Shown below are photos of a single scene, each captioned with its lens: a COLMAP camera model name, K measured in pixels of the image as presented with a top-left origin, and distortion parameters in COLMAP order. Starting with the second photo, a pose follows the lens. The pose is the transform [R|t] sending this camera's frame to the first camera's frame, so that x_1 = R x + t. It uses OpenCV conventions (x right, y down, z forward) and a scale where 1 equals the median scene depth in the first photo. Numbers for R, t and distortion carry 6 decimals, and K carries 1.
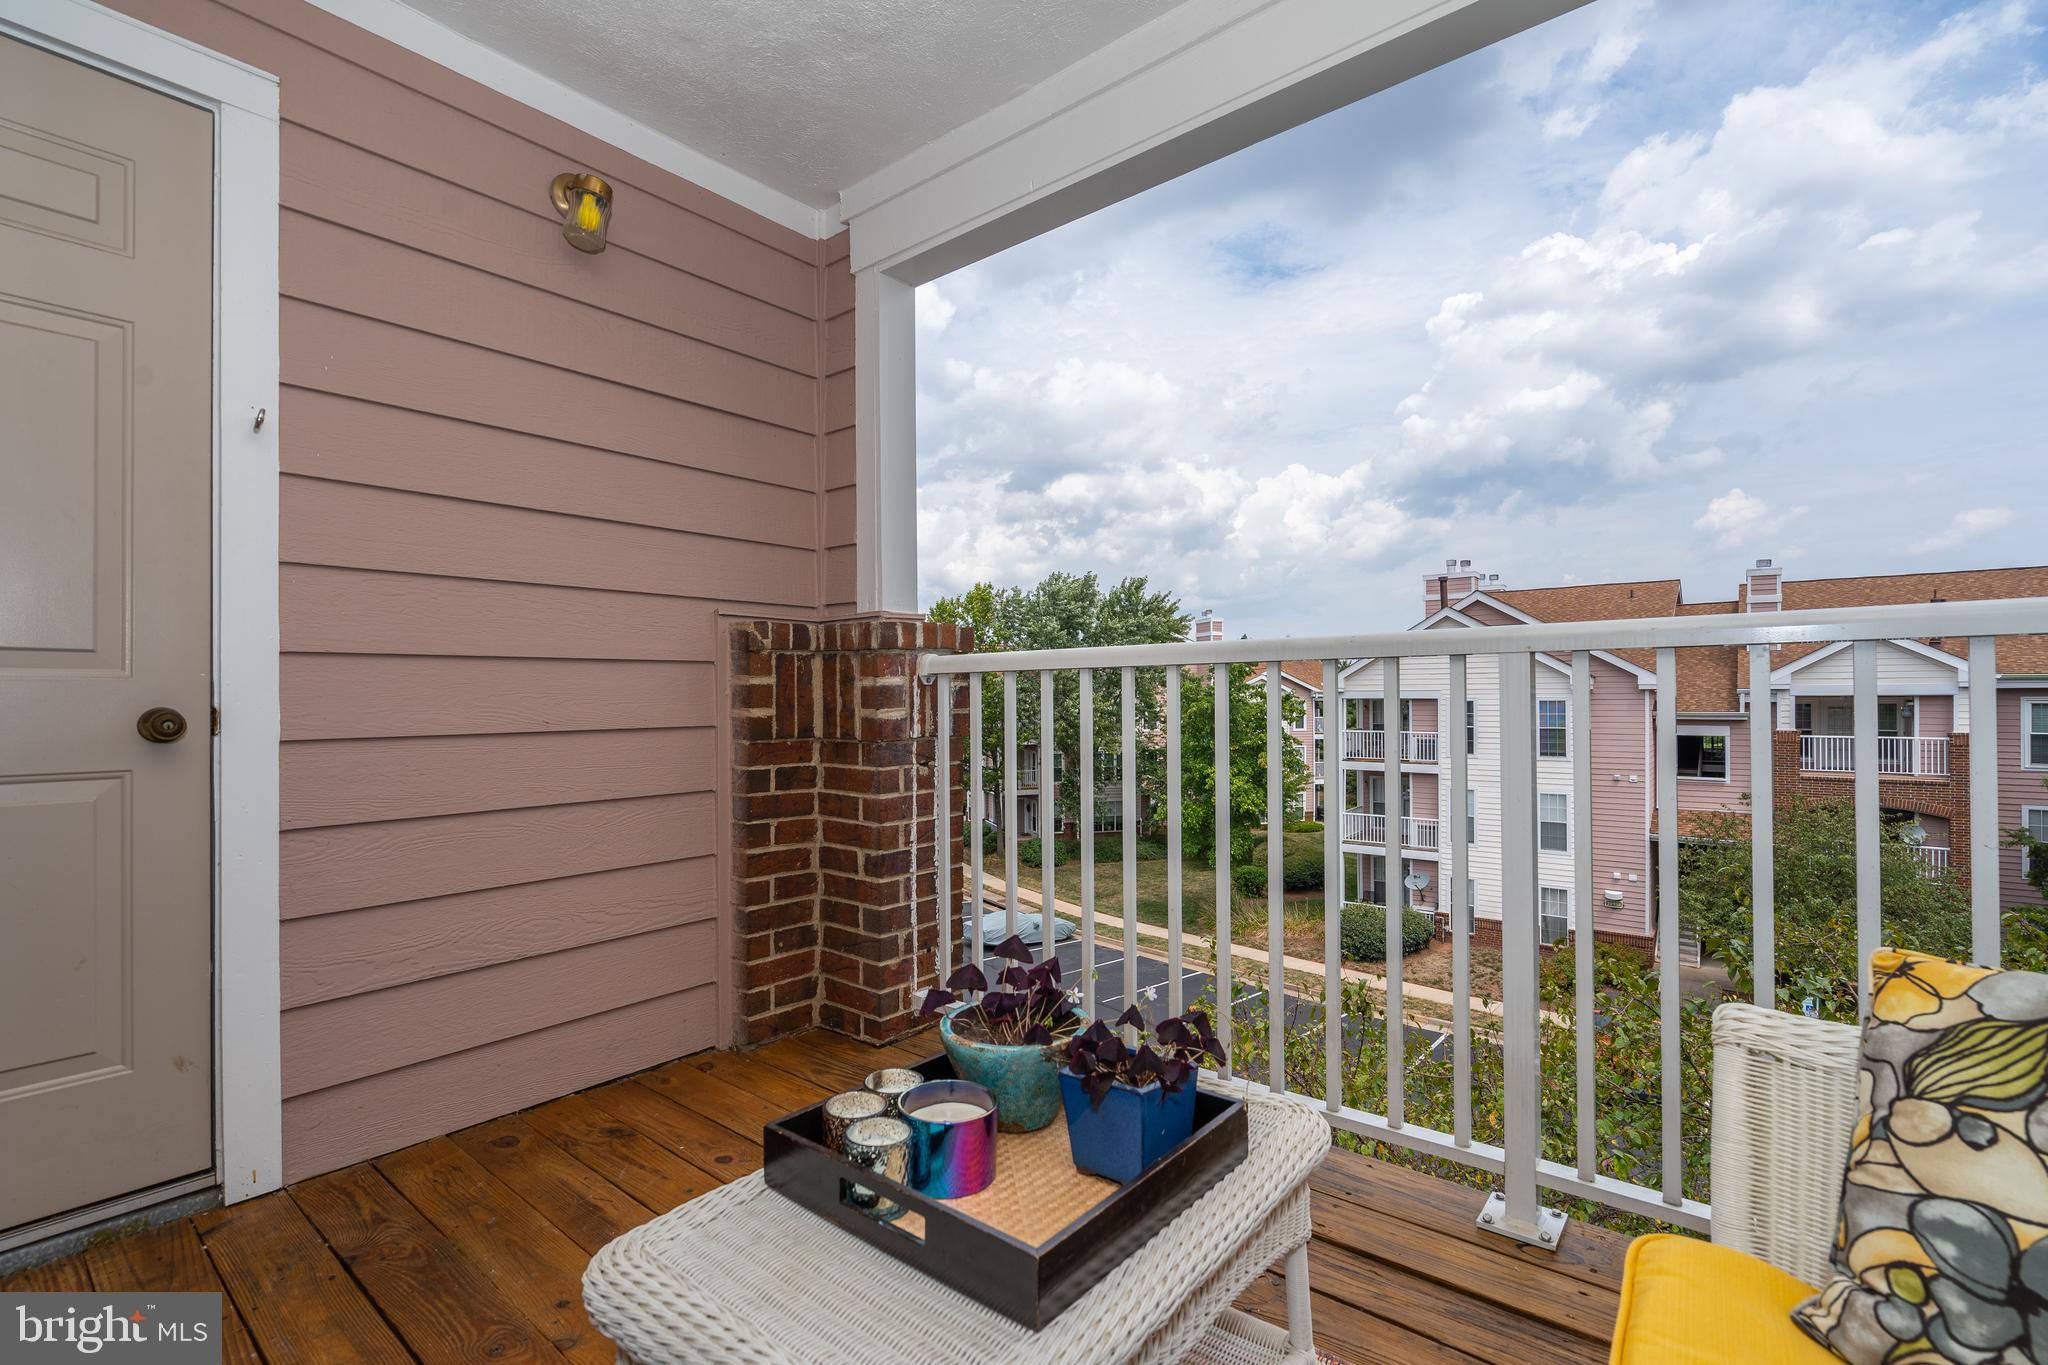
lens RADIAL K [[898.2, 0, 1029.3], [0, 898.2, 670.4], [0, 0, 1]] dist [-0.016433, 0.003931]
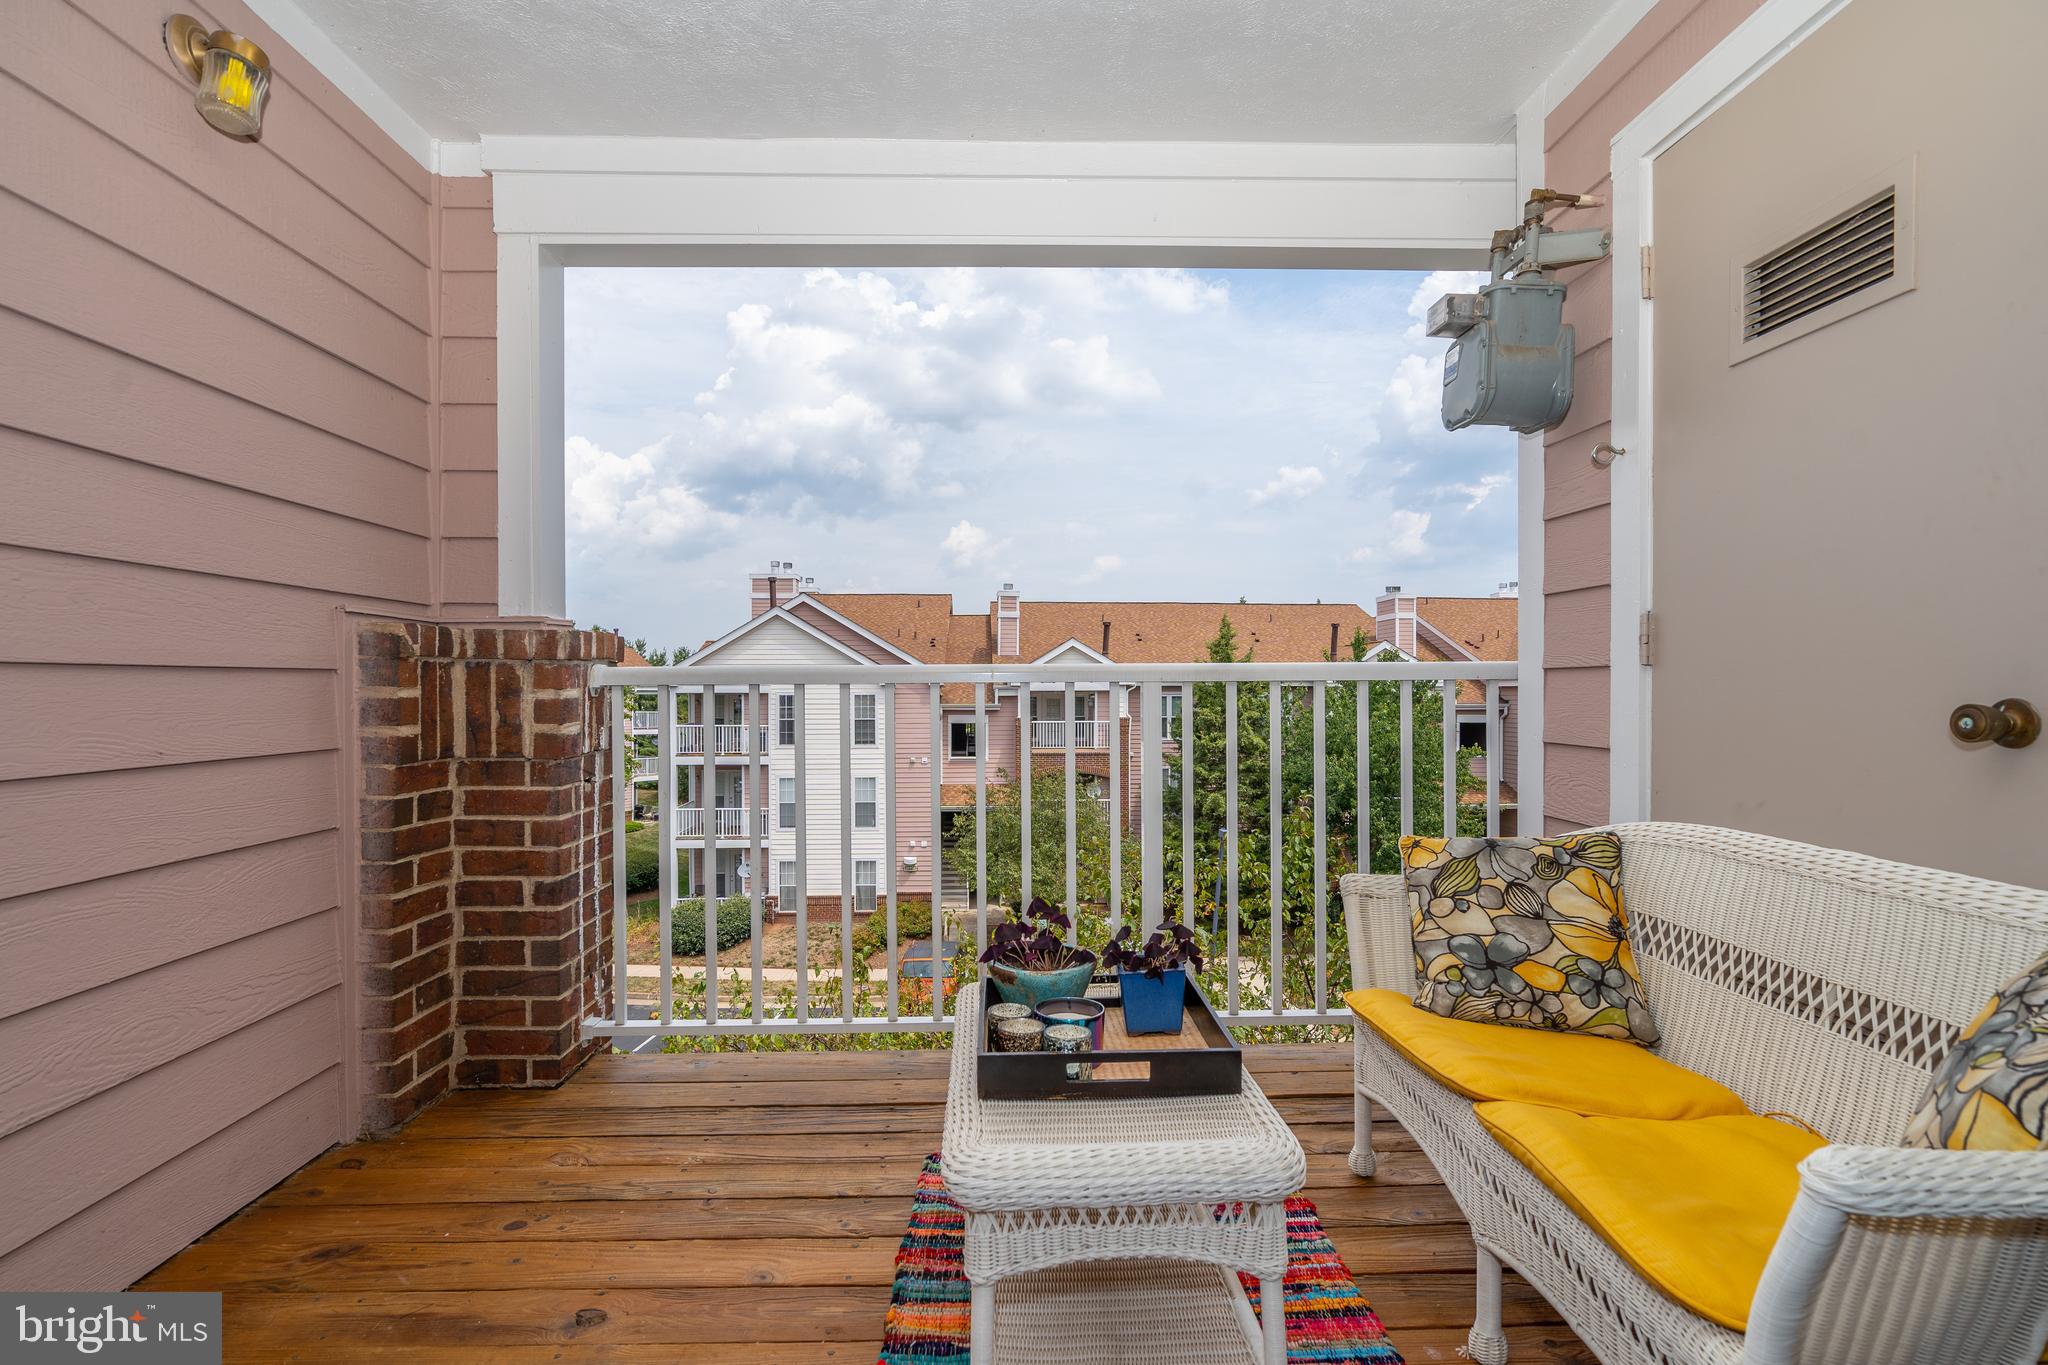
lens RADIAL K [[898.2, 0, 1029.3], [0, 898.2, 670.4], [0, 0, 1]] dist [-0.016433, 0.003931]
pose [[0.767170, 0.016927, 0.641221, -0.386060], [-0.020589, 0.999786, -0.001759, -0.020314], [-0.641113, -0.011853, 0.767355, -0.019657]]
